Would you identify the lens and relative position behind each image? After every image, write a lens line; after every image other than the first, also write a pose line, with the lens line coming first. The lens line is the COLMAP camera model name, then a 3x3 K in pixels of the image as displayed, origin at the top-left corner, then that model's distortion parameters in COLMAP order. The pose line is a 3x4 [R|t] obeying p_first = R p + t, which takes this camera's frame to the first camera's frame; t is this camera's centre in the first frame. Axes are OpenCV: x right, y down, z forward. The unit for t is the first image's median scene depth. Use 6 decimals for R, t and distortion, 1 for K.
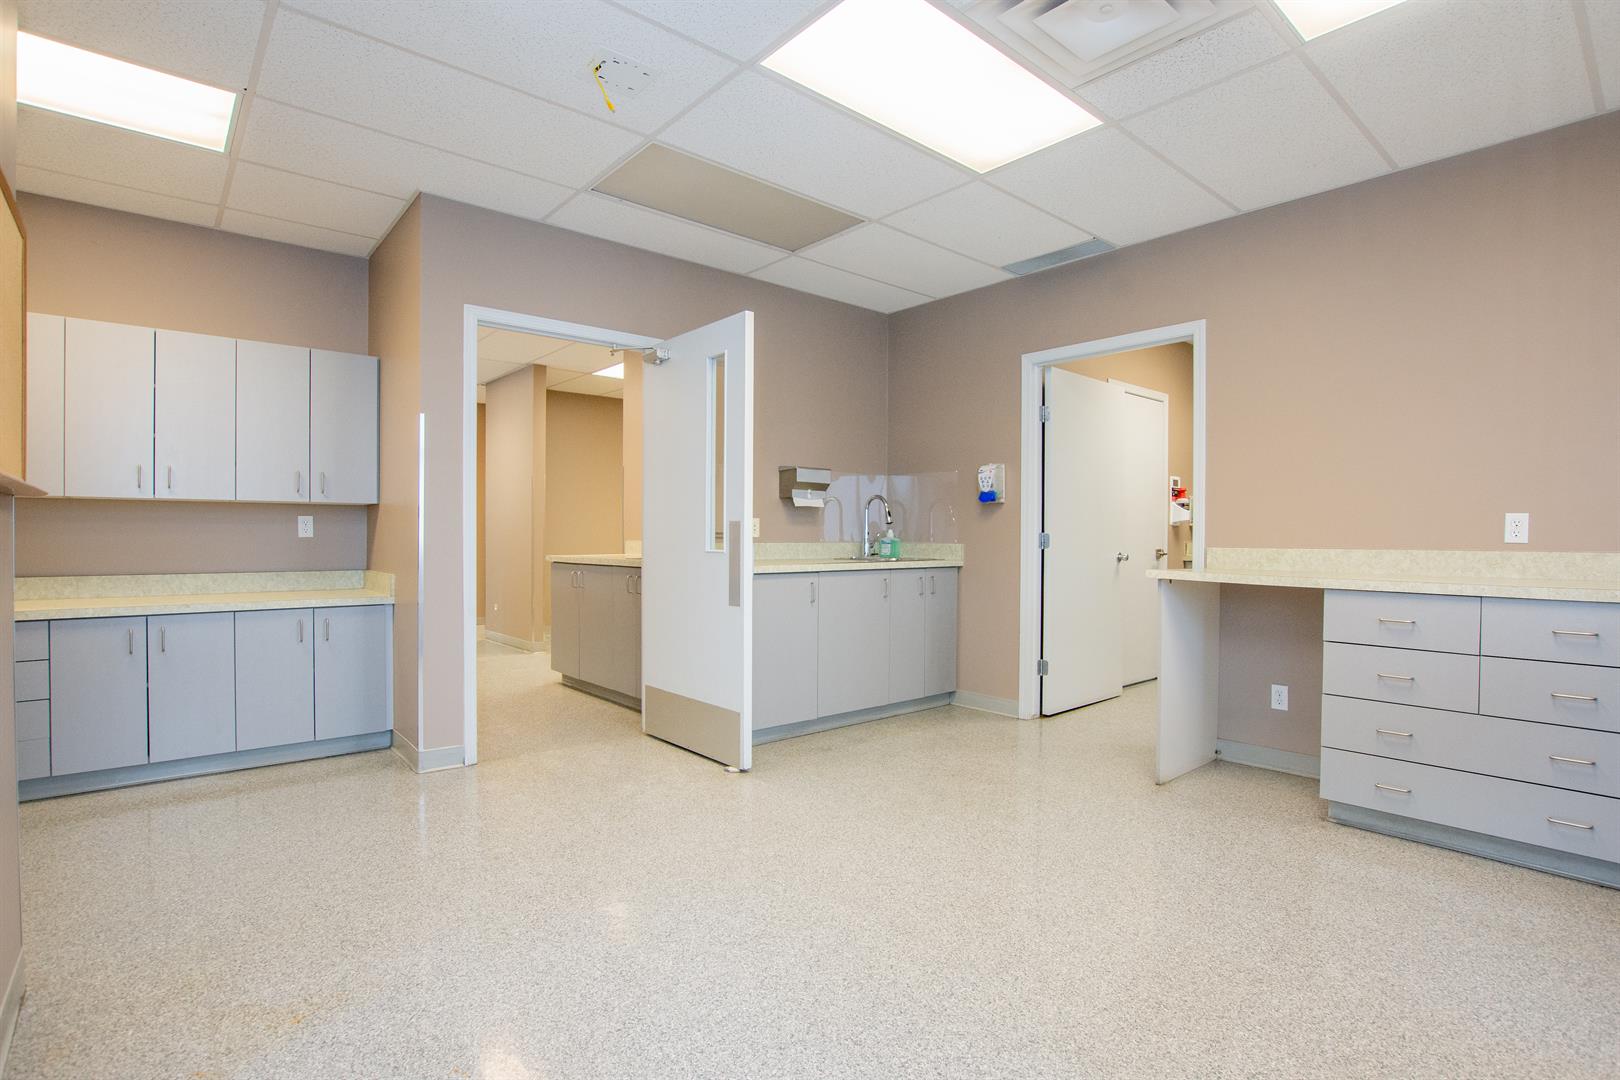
lens RADIAL K [[784.1, 0, 804.8], [0, 784.1, 544.6], [0, 0, 1]] dist [-0.027061, 0.000782]
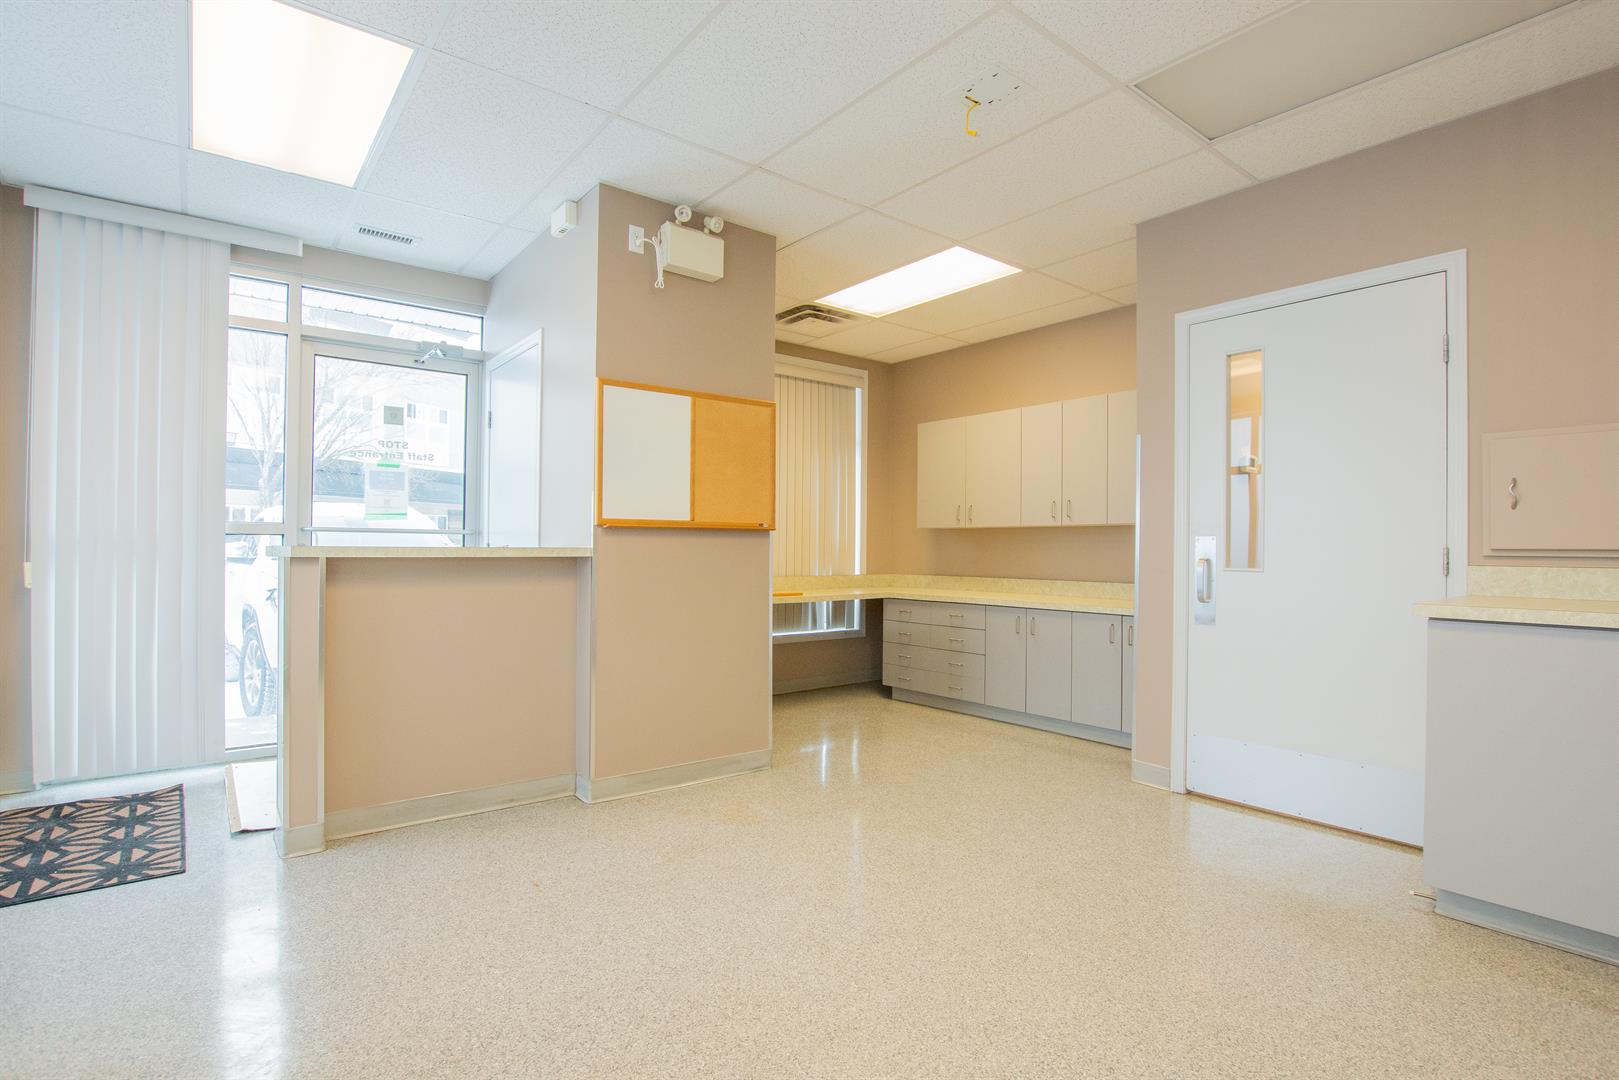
lens RADIAL K [[783.6, 0, 804.3], [0, 783.6, 544.6], [0, 0, 1]] dist [-0.027061, 0.000782]
pose [[-0.045359, -0.010498, -0.998916, 0.581831], [-0.015926, 0.999825, -0.009785, -0.005072], [0.998844, 0.015465, -0.045518, 0.615555]]
